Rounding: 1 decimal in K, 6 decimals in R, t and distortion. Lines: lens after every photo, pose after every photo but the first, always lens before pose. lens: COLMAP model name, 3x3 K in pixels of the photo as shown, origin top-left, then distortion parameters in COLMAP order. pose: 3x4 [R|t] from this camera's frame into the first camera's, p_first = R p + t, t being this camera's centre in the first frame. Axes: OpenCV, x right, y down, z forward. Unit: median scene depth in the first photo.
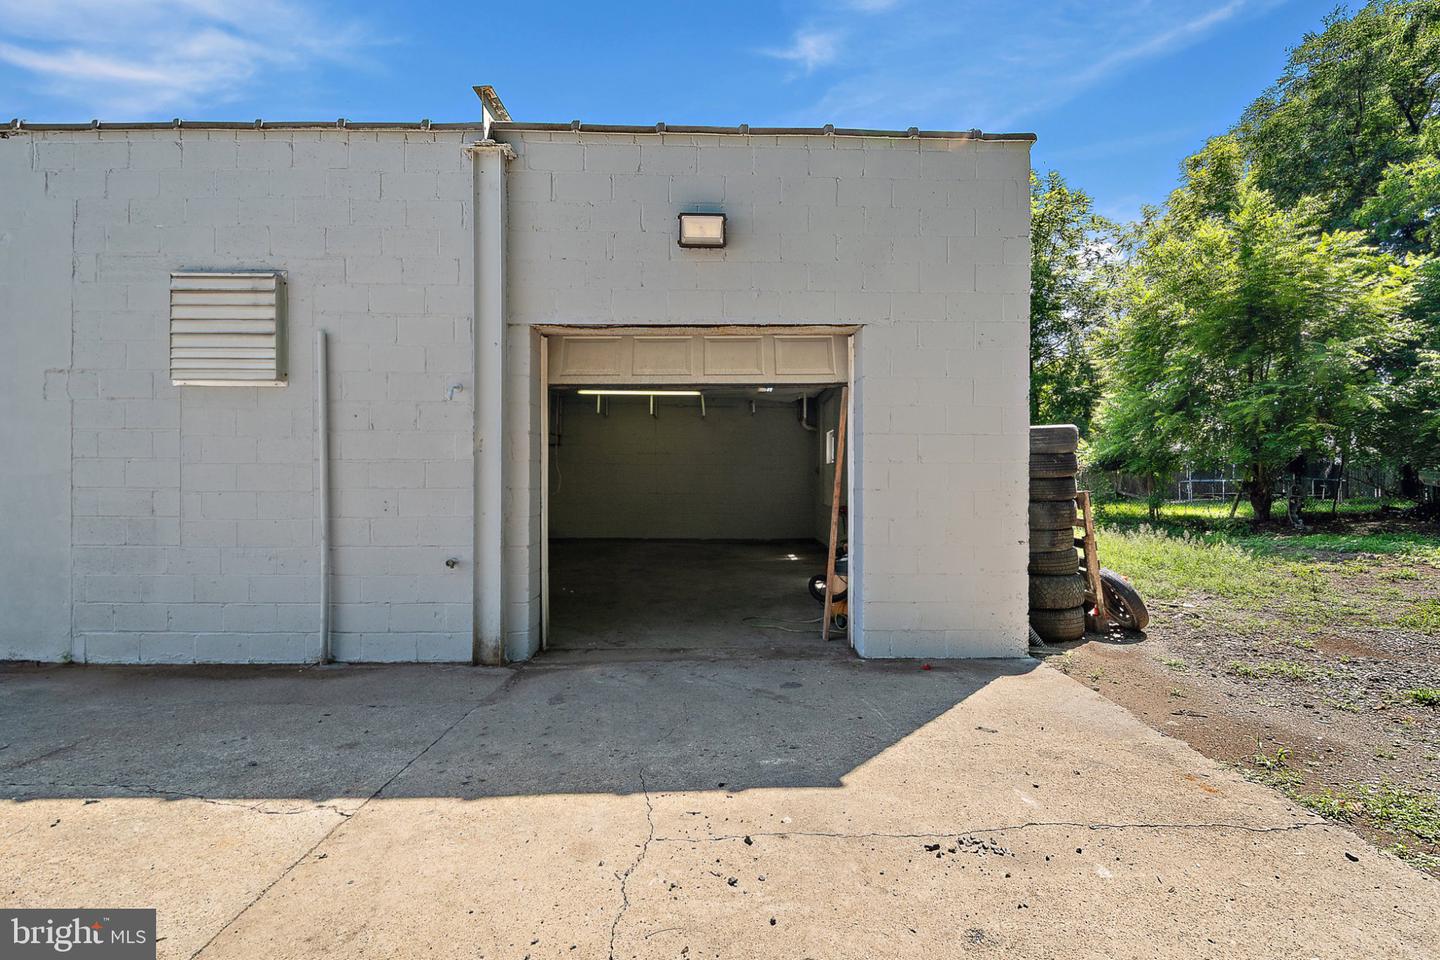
lens RADIAL K [[639.4, 0, 720.0], [0, 639.4, 480.0], [0, 0, 1]] dist [-0.000809, -0.000850]
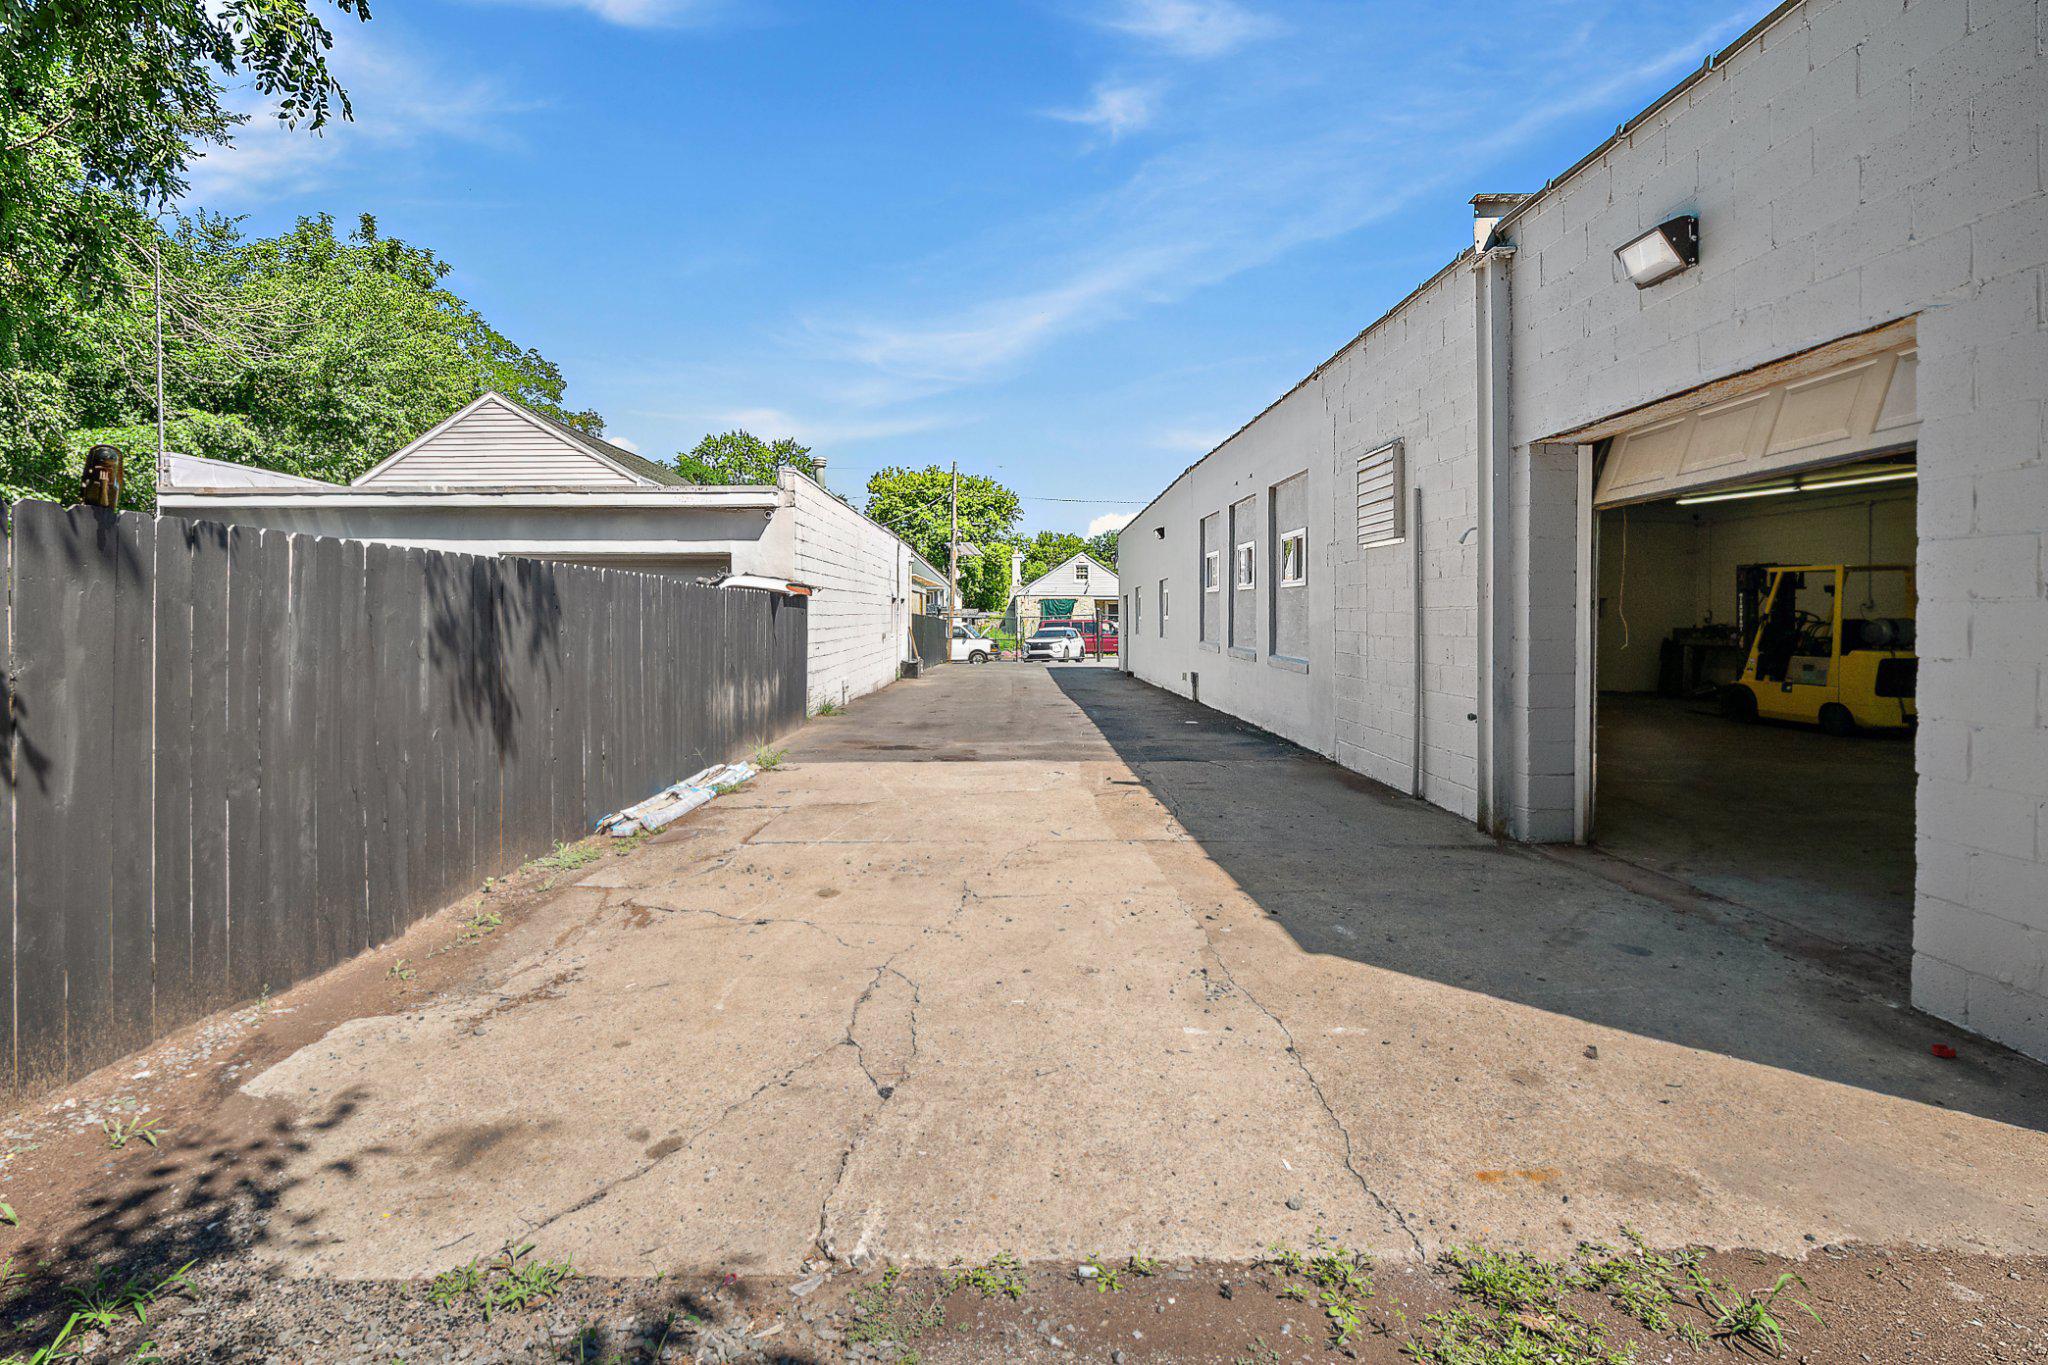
lens RADIAL K [[914.7, 0, 1023.5], [0, 914.7, 623.0], [0, 0, 1]] dist [-0.000232, -0.000236]
pose [[0.008938, 0.000650, -0.999960, 0.916318], [-0.009100, 0.999958, 0.000568, -0.001516], [0.999919, 0.009095, 0.008943, 0.335819]]
